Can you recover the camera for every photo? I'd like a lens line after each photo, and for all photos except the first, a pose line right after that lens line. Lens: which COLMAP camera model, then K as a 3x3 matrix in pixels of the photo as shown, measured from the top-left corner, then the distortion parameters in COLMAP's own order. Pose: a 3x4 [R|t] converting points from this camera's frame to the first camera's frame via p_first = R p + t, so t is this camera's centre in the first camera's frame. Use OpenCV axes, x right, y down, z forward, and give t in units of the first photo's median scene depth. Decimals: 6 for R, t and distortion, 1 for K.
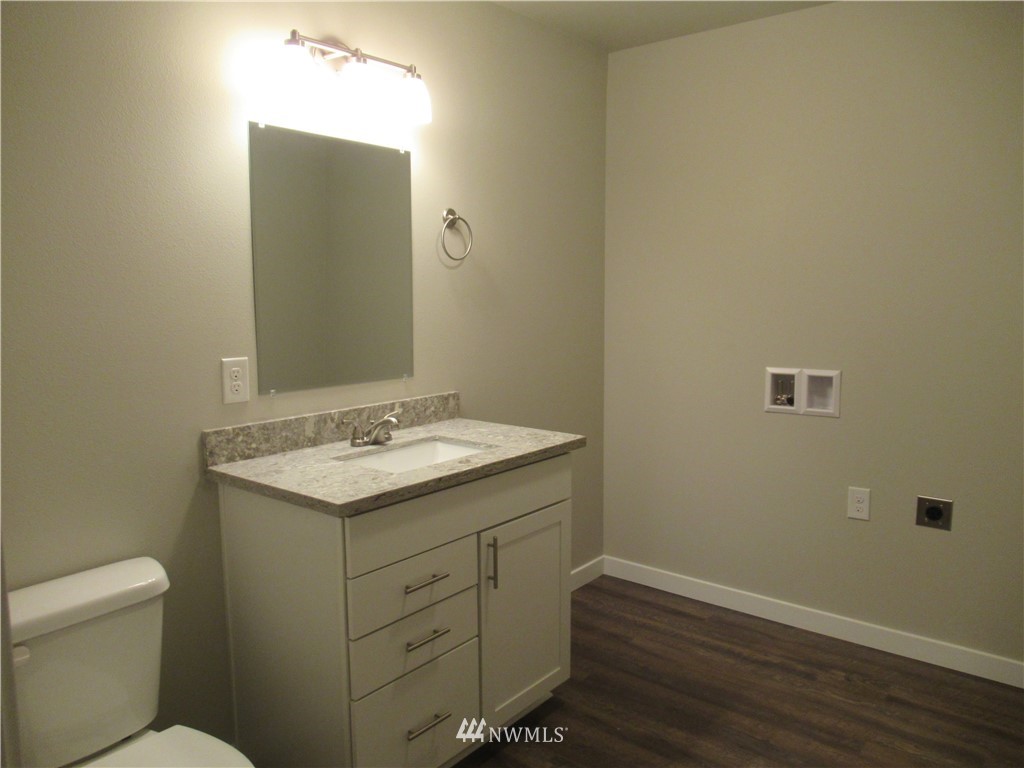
lens RADIAL K [[765.1, 0, 512.0], [0, 765.1, 384.0], [0, 0, 1]] dist [0.000195, -0.000049]
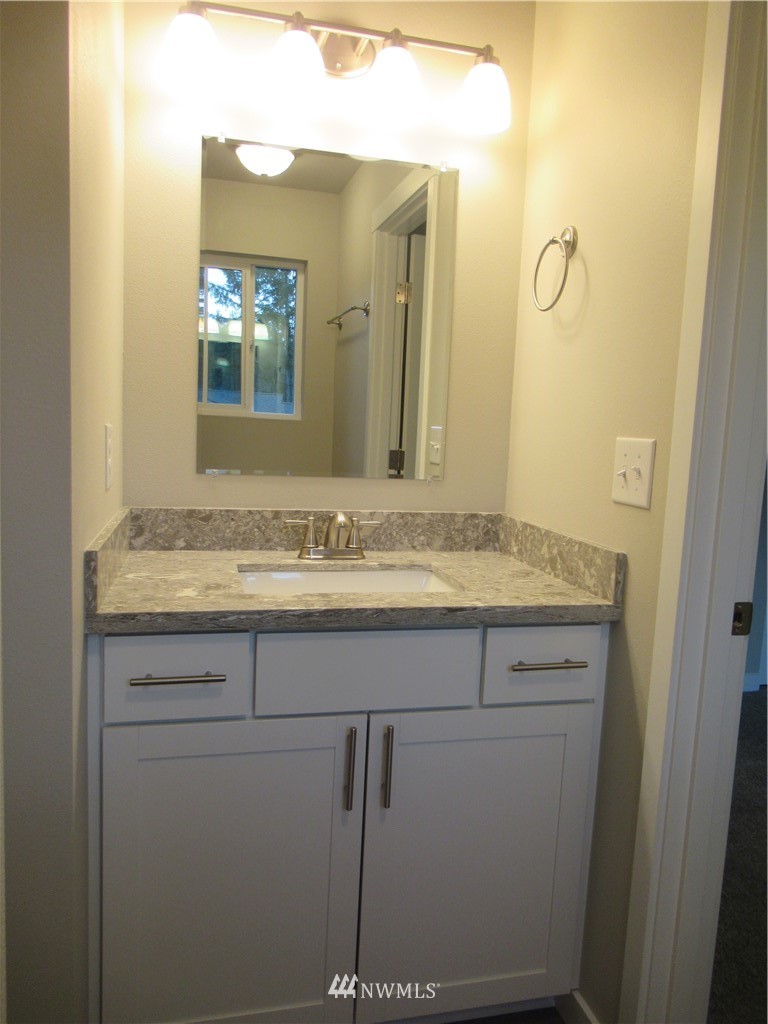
lens RADIAL K [[735.2, 0, 384.0], [0, 735.2, 512.0], [0, 0, 1]] dist [0.059391, 0.000504]
pose [[0.788908, 0.124890, -0.601687, 0.285520], [-0.125758, 0.991219, 0.040854, -0.003924], [0.601506, 0.043437, 0.797687, 0.430624]]
